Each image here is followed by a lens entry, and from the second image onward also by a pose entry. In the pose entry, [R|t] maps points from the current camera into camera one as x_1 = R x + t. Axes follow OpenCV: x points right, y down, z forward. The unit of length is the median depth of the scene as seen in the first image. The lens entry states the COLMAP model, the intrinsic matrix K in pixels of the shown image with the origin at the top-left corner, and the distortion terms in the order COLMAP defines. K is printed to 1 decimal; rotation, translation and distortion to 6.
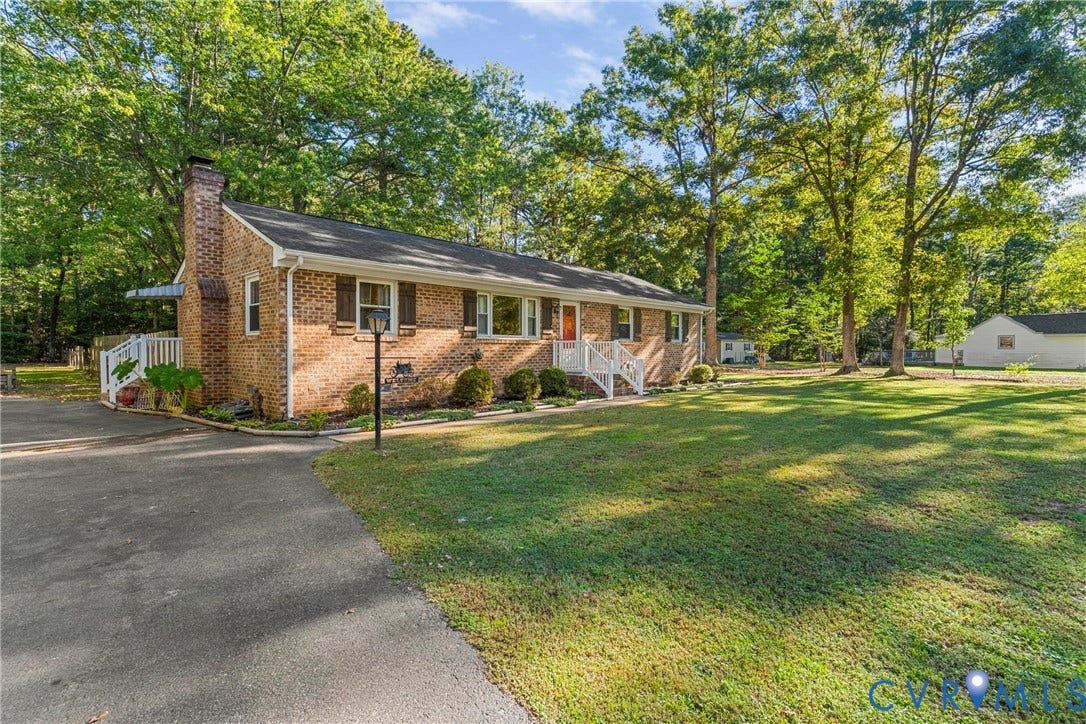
lens RADIAL K [[510.0, 0, 540.1], [0, 510.0, 362.5], [0, 0, 1]] dist [-0.011465, 0.000601]
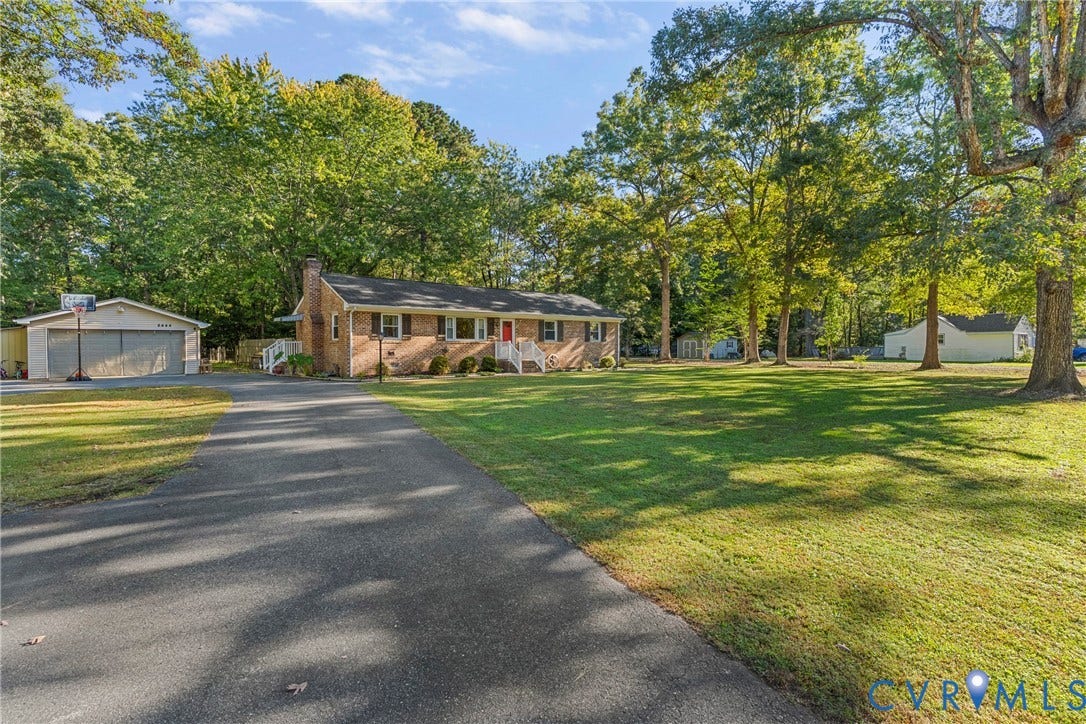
lens RADIAL K [[510.0, 0, 543.8], [0, 510.0, 362.5], [0, 0, 1]] dist [-0.011465, 0.000601]
pose [[0.993097, 0.000364, -0.117297, 0.435182], [0.000137, 0.999991, 0.004264, 0.023888], [0.117298, -0.004251, 0.993088, -0.799834]]
